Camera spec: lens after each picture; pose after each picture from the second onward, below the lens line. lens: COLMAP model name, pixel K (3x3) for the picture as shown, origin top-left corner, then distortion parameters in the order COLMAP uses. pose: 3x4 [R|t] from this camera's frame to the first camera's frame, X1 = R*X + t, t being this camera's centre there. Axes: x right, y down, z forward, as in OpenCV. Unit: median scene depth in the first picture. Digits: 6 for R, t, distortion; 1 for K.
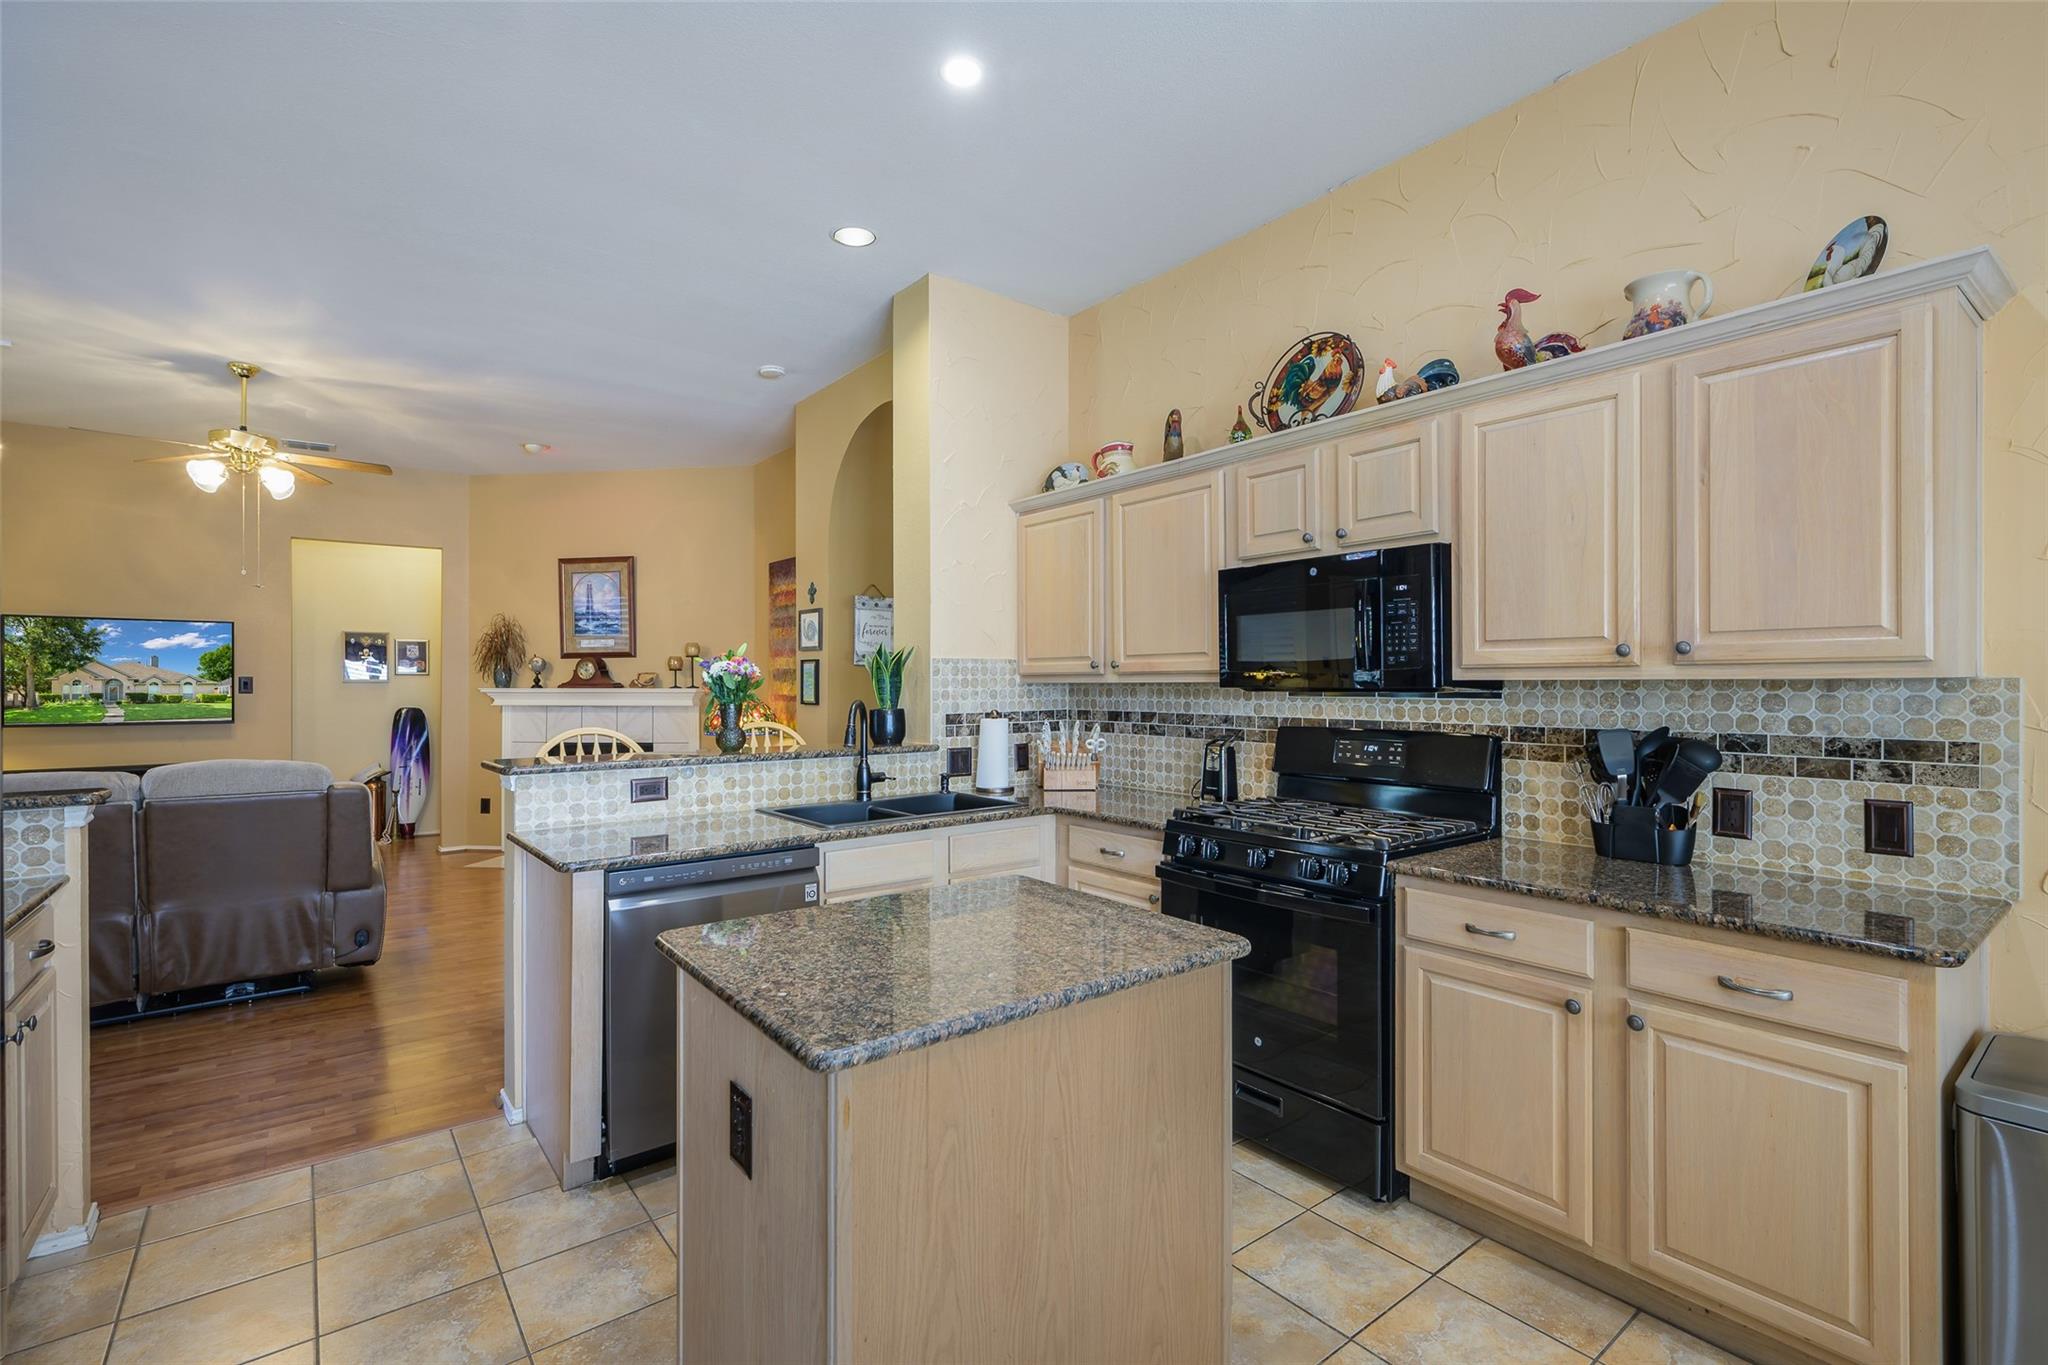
lens RADIAL K [[926.5, 0, 1019.2], [0, 926.5, 685.2], [0, 0, 1]] dist [0.000048, -0.000387]
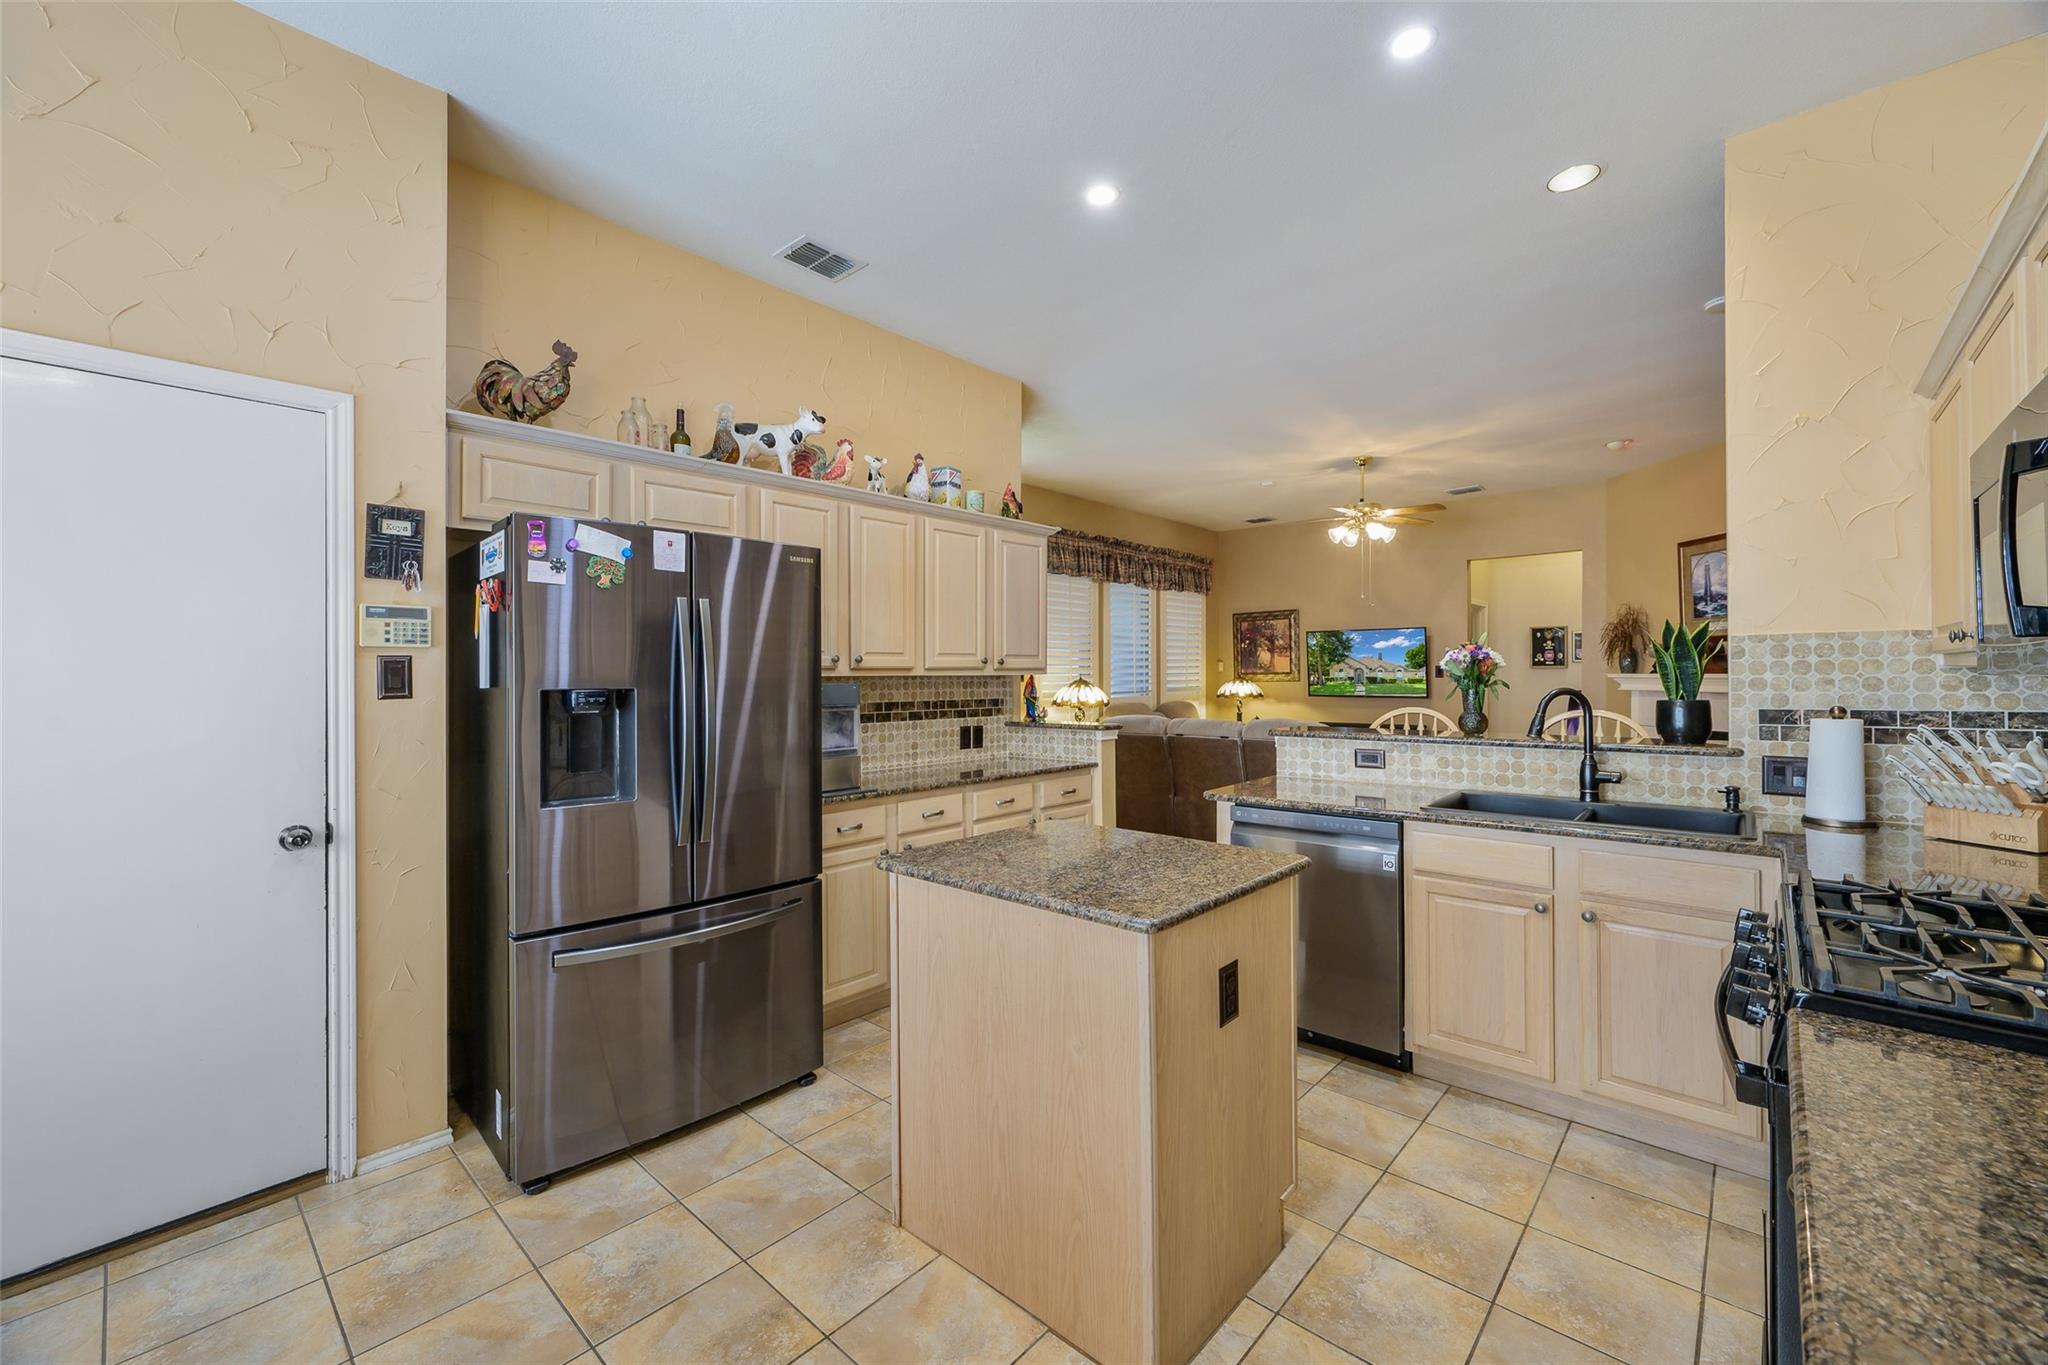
lens RADIAL K [[817.2, 0, 1020.2], [0, 817.2, 672.8], [0, 0, 1]] dist [0.003158, 0.000239]
pose [[0.169042, -0.001727, -0.985607, 0.466399], [0.005680, 0.999984, -0.000778, -0.001369], [0.985592, -0.005467, 0.169049, 0.292562]]
